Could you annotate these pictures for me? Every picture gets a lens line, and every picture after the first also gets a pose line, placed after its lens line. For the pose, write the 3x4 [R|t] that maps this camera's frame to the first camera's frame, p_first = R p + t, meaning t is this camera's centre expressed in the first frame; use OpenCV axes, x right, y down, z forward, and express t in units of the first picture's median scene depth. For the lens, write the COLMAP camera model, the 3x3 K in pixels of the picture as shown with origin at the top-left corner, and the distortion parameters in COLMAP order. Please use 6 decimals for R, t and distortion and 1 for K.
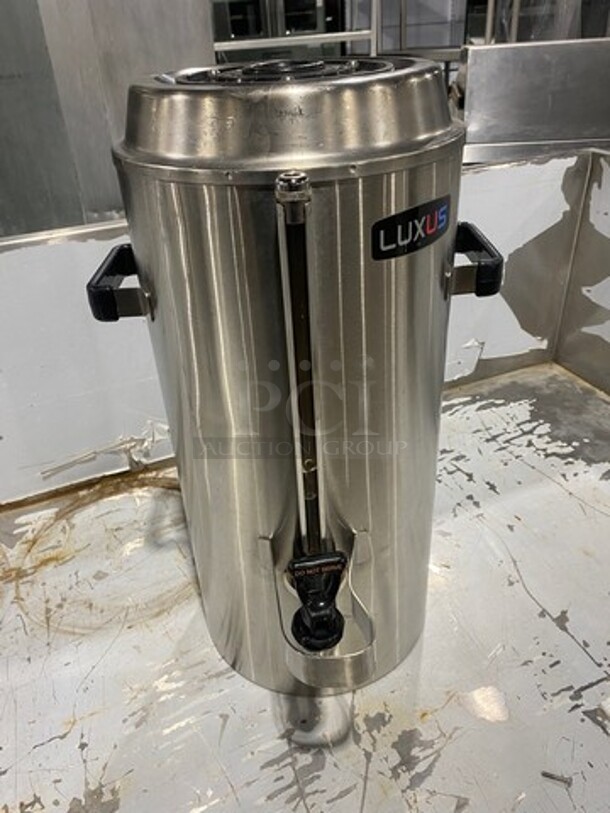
lens RADIAL K [[604.9, 0, 300.0], [0, 604.9, 408.3], [0, 0, 1]] dist [-0.009385, 0.006228]
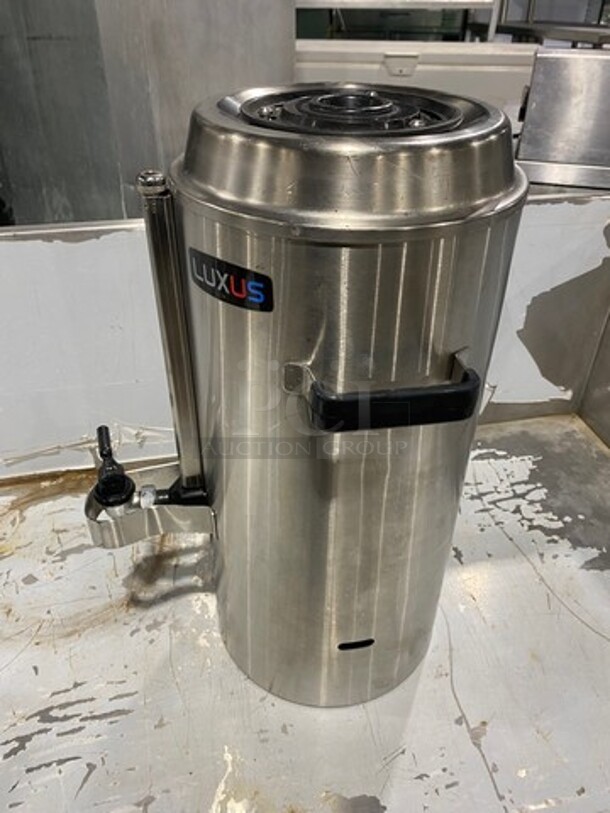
lens RADIAL K [[604.9, 0, 300.0], [0, 604.9, 408.3], [0, 0, 1]] dist [-0.009385, 0.006228]
pose [[0.982223, 0.153923, -0.107454, 0.132712], [-0.147883, 0.987051, 0.062128, -0.100805], [0.115626, -0.045133, 0.992267, 0.063309]]
